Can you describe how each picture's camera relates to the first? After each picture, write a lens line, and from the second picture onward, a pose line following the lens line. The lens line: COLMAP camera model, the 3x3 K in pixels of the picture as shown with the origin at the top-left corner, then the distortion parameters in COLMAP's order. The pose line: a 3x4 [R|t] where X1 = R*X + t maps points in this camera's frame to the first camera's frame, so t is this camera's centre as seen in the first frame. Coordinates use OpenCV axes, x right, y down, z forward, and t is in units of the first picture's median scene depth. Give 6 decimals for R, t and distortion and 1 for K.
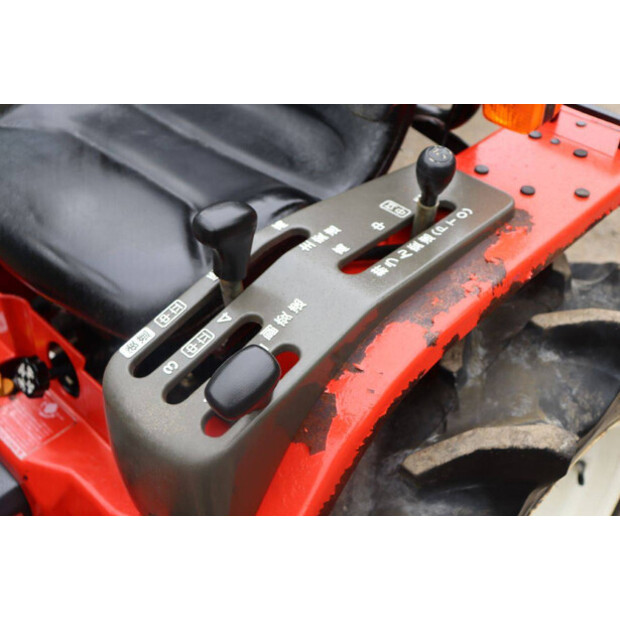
lens RADIAL K [[770.8, 0, 316.7], [0, 770.8, 308.6], [0, 0, 1]] dist [0.014716, 0.000000]
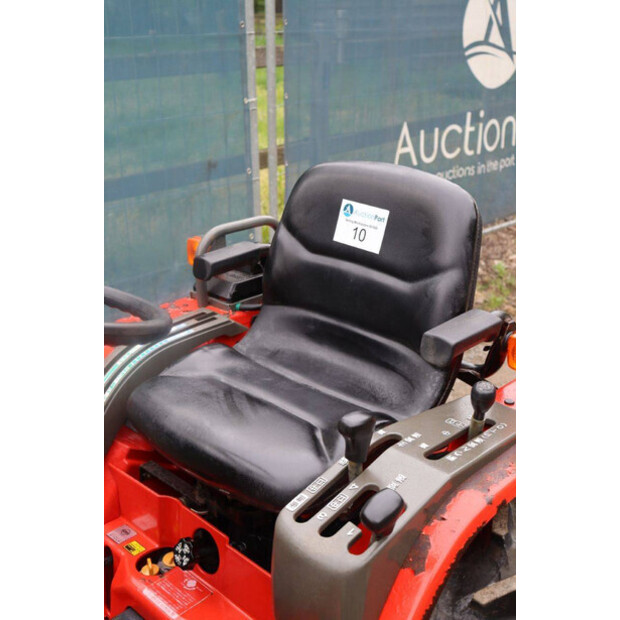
lens RADIAL K [[800.9, 0, 308.1], [0, 800.9, 314.7], [0, 0, 1]] dist [0.073116, 0.000000]
pose [[0.999915, 0.006753, -0.011152, -0.188294], [-0.010130, 0.940888, -0.338566, 0.227657], [0.008207, 0.338650, 0.940877, -0.620857]]
